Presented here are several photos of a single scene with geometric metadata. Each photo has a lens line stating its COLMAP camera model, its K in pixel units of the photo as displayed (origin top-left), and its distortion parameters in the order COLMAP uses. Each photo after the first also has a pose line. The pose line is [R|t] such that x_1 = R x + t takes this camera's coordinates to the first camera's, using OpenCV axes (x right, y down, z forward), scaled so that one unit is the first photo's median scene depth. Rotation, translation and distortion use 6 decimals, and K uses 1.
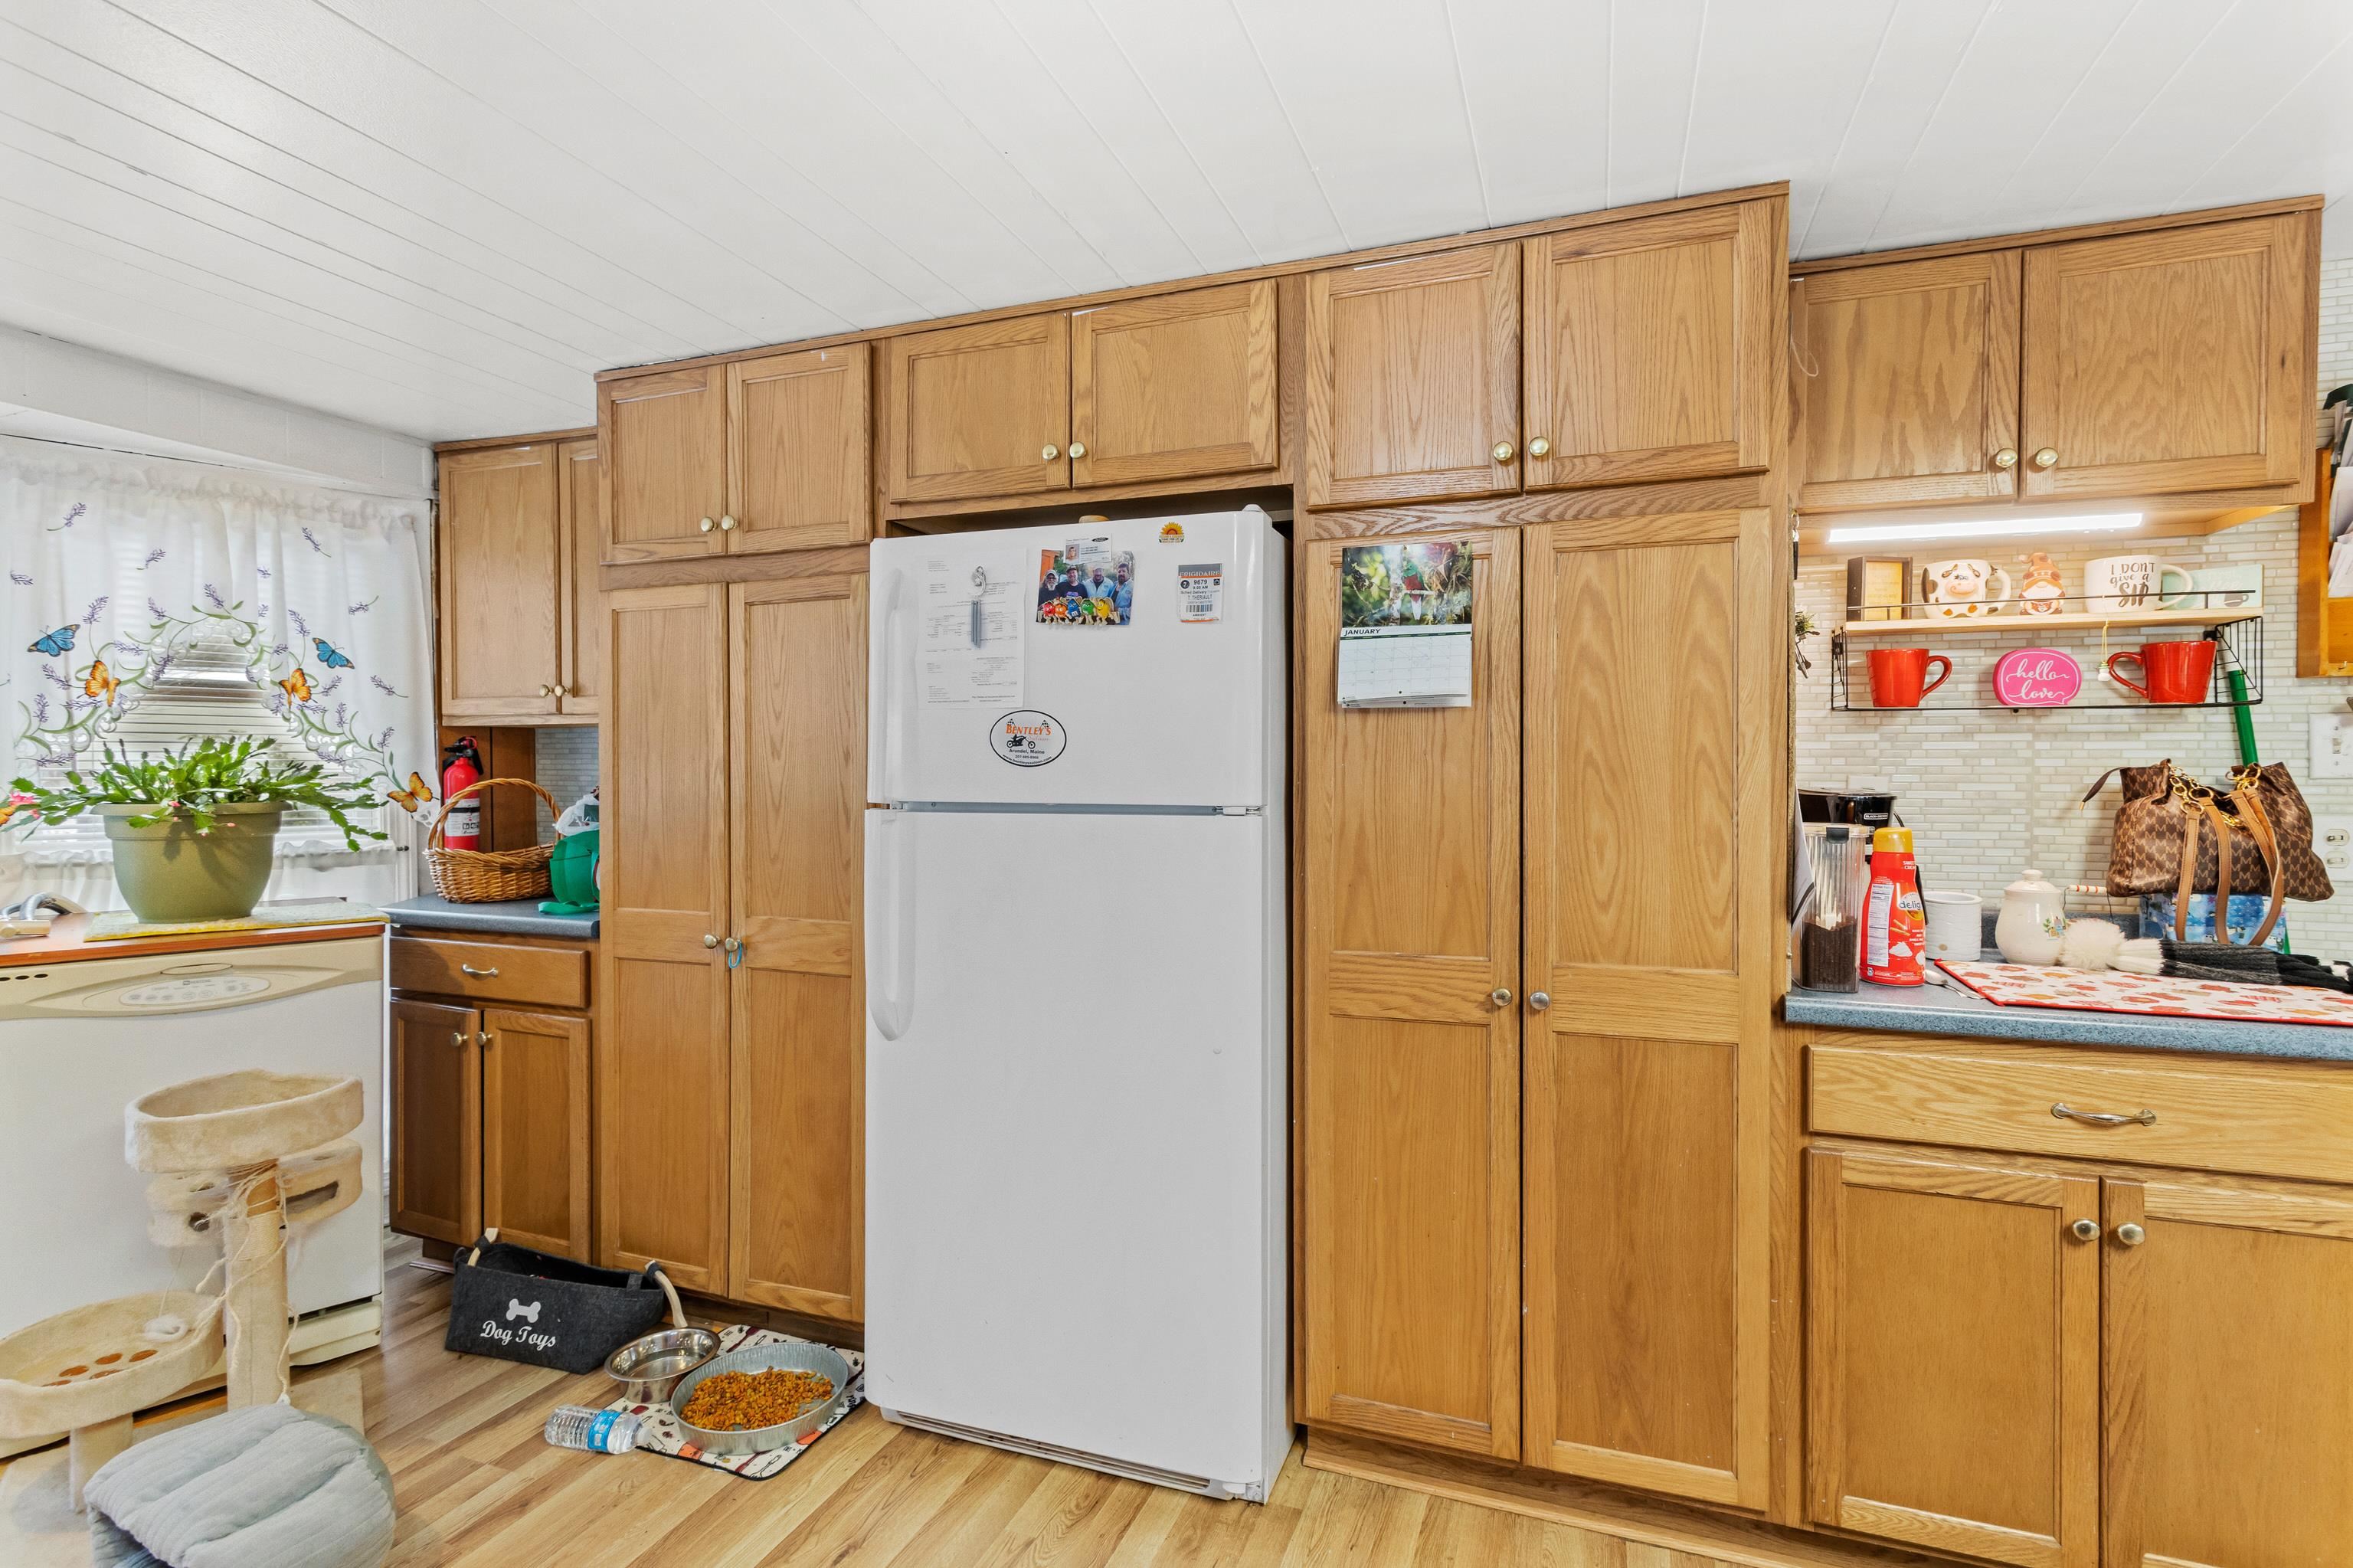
lens RADIAL K [[1111.0, 0, 1185.4], [0, 1111.0, 772.2], [0, 0, 1]] dist [-0.003085, 0.002542]
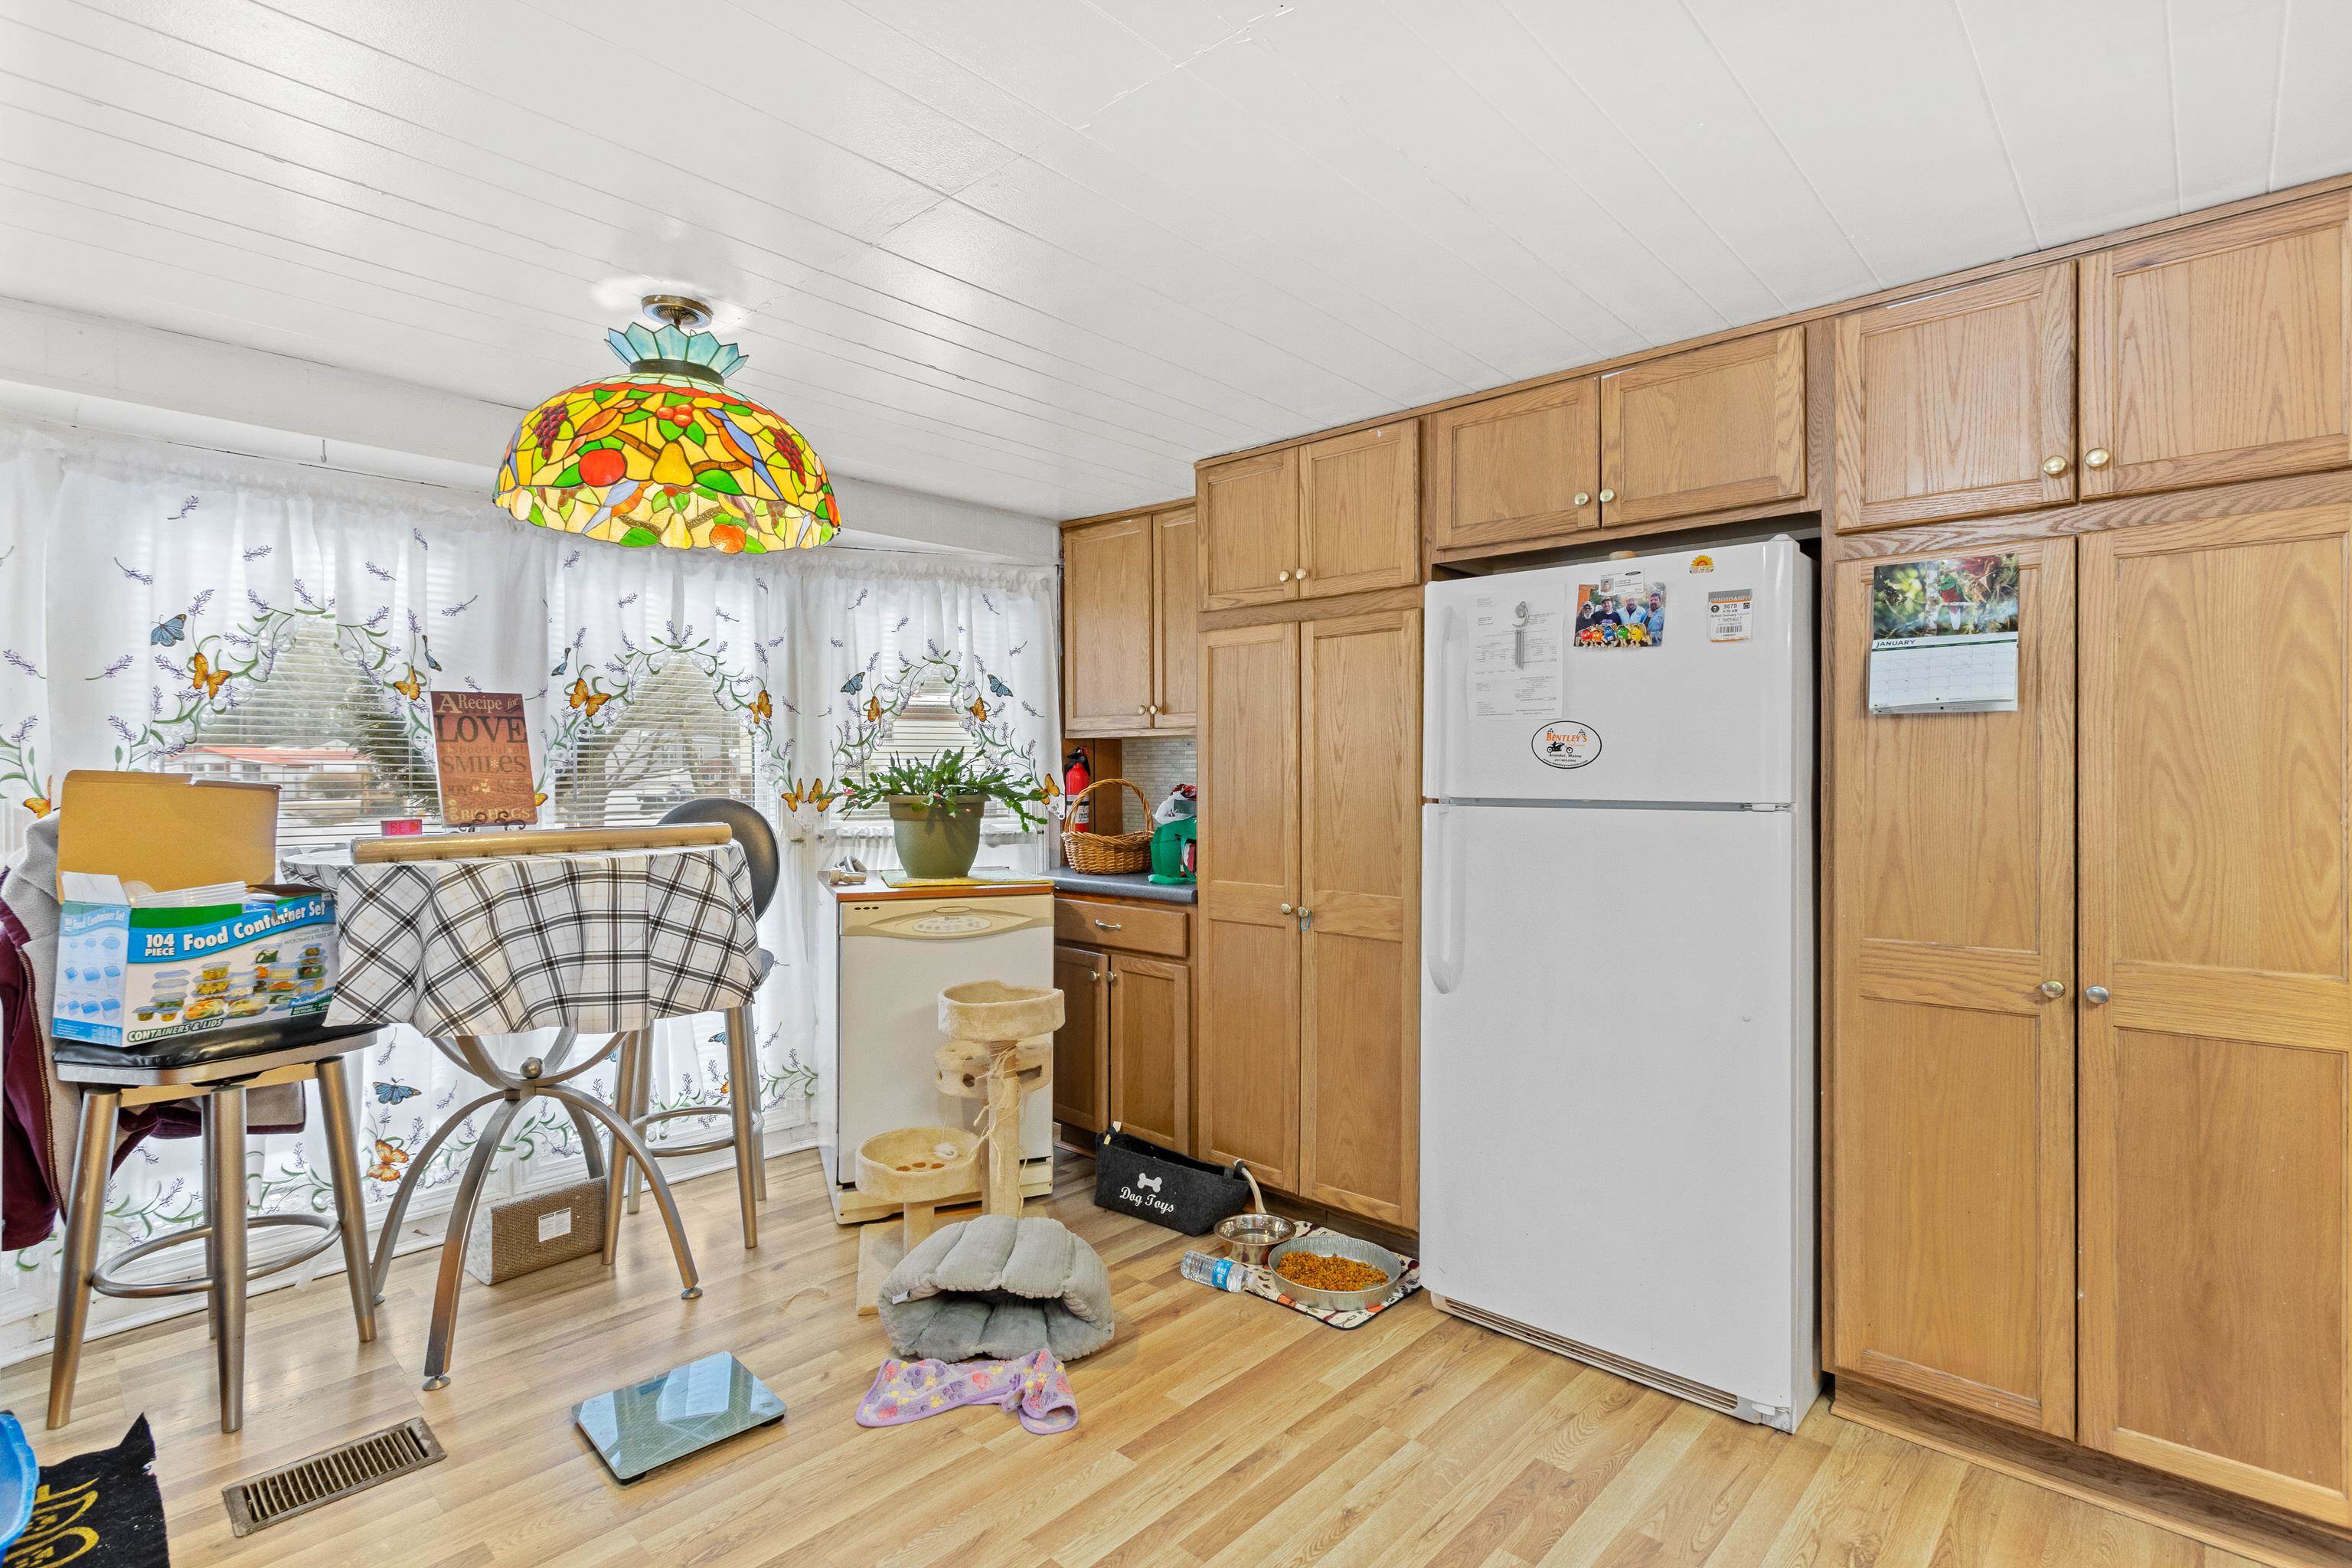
lens RADIAL K [[1110.5, 0, 1193.4], [0, 1110.5, 774.9], [0, 0, 1]] dist [-0.003085, 0.002542]
pose [[0.927070, 0.001000, -0.374886, -0.065631], [-0.001812, 0.999997, -0.001814, 0.004700], [0.374883, 0.002361, 0.927069, -0.242149]]
